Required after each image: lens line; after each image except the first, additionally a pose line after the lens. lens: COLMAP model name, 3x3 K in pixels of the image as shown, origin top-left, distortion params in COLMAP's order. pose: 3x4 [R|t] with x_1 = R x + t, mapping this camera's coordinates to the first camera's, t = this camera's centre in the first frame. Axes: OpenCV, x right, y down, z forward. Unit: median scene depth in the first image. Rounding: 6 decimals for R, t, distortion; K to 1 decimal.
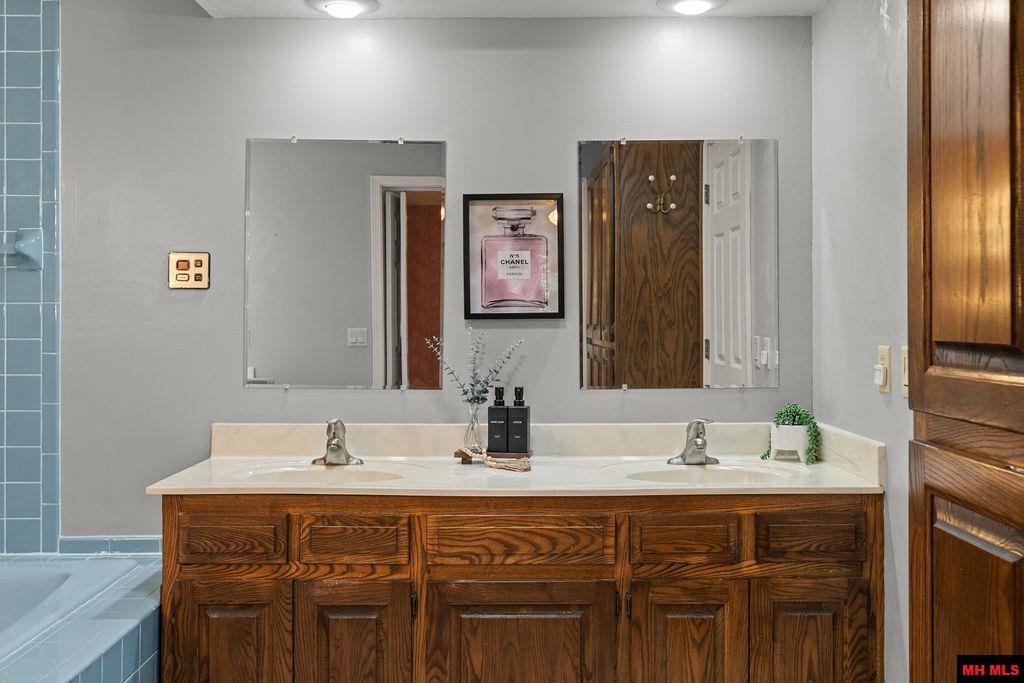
lens RADIAL K [[965.7, 0, 513.1], [0, 965.7, 337.8], [0, 0, 1]] dist [0.011748, 0.000000]
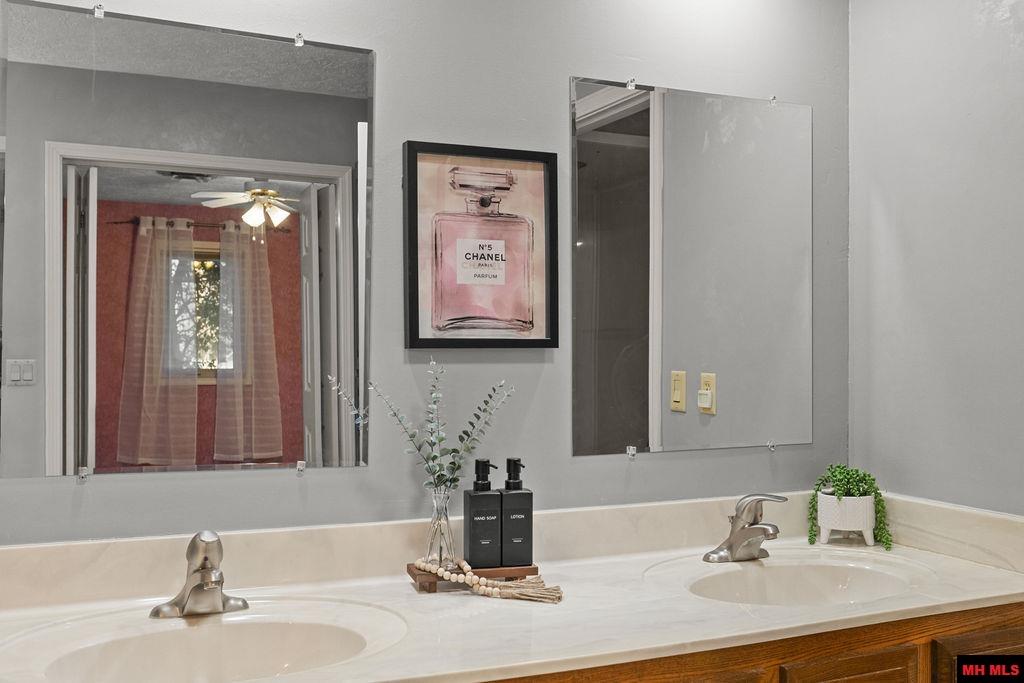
lens RADIAL K [[947.8, 0, 478.4], [0, 947.8, 365.9], [0, 0, 1]] dist [-0.002065, 0.000000]
pose [[0.912995, -0.001089, 0.407970, -0.252861], [0.000954, 0.999999, 0.000533, -0.008247], [-0.407971, -0.000098, 0.912995, 0.441326]]
